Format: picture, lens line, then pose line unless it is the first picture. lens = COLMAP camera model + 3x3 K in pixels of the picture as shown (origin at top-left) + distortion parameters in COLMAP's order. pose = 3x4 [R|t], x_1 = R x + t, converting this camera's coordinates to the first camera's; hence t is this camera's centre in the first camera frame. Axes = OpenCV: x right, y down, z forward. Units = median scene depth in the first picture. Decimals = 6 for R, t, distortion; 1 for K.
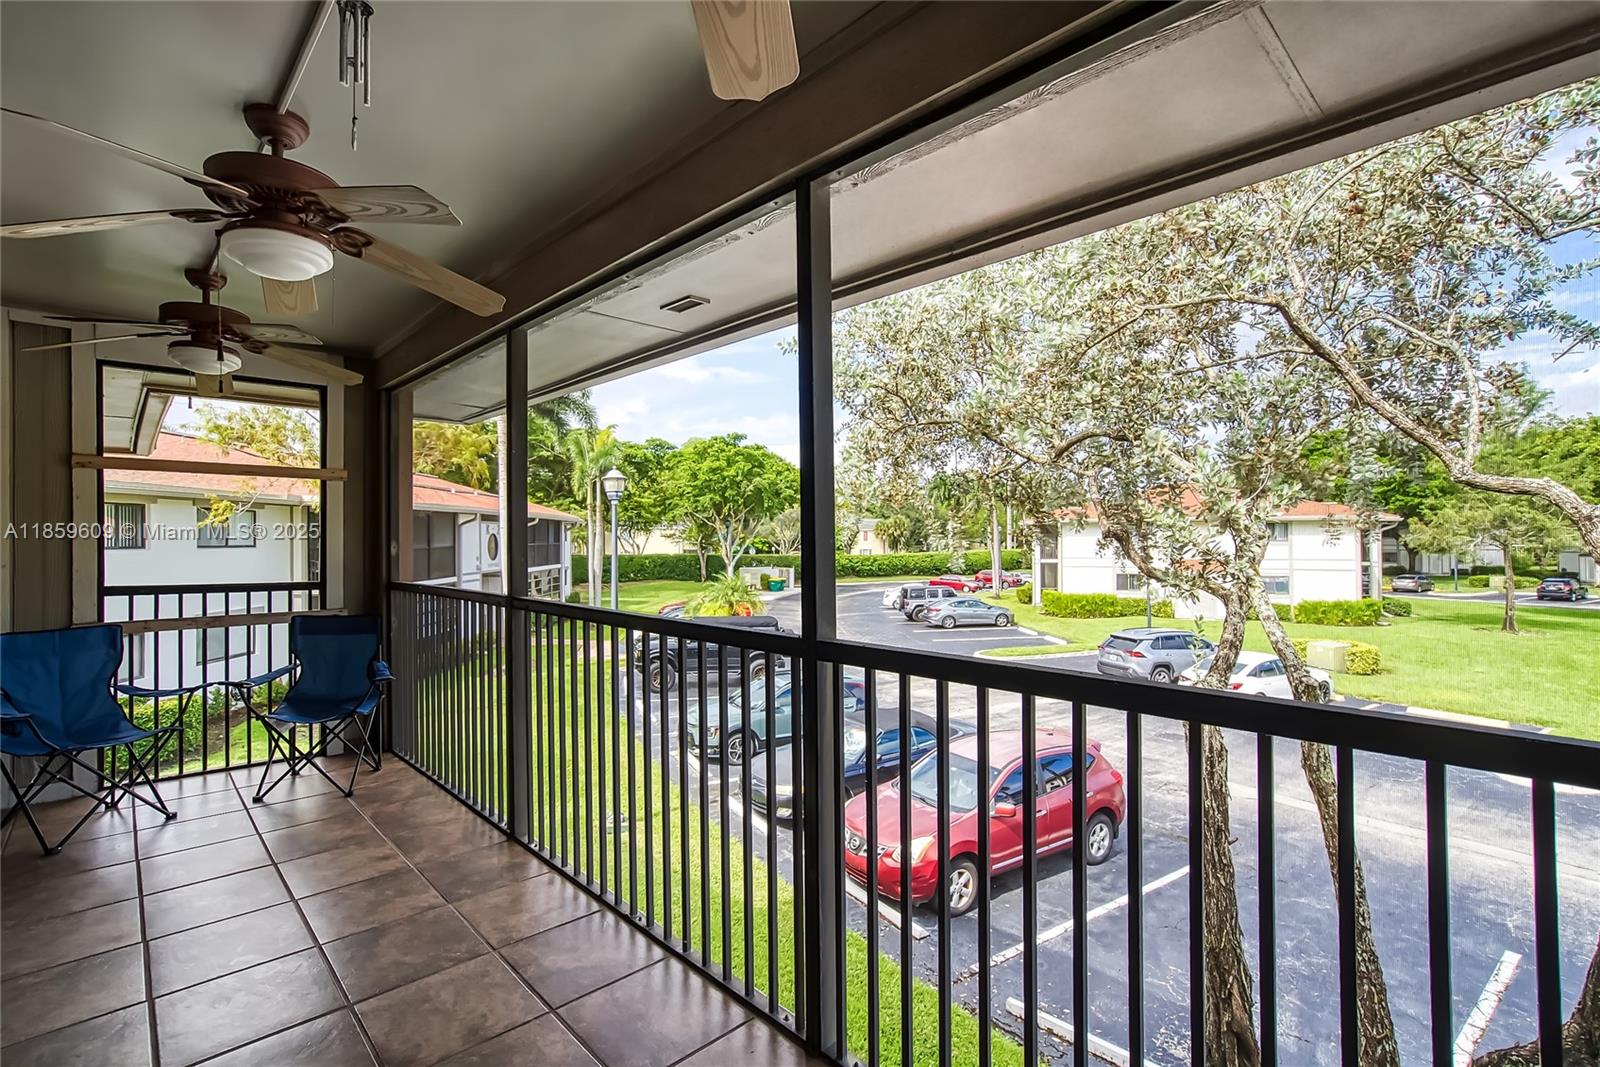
lens RADIAL K [[749.2, 0, 773.6], [0, 749.2, 535.7], [0, 0, 1]] dist [-0.003976, -0.000587]
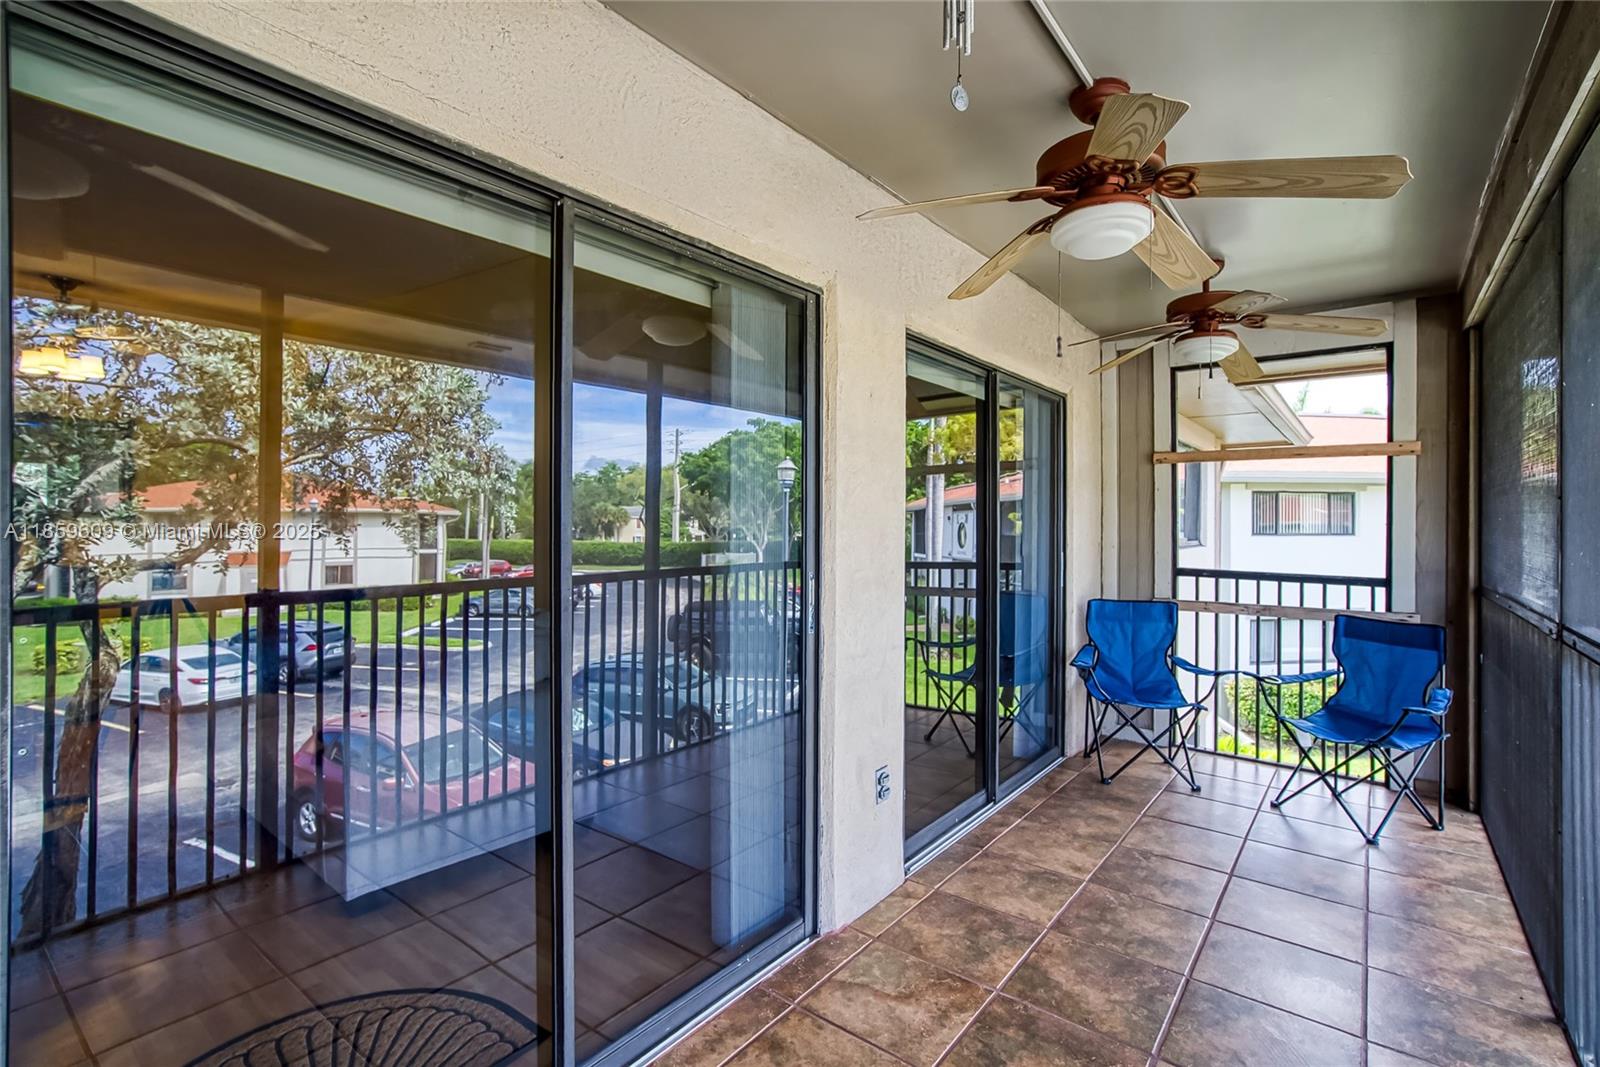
lens RADIAL K [[749.2, 0, 773.6], [0, 749.2, 535.7], [0, 0, 1]] dist [-0.003976, -0.000587]
pose [[0.163546, 0.019511, -0.986343, 0.113733], [-0.003141, 0.999810, 0.019257, -0.000124], [0.986531, -0.000051, 0.163576, 0.206872]]
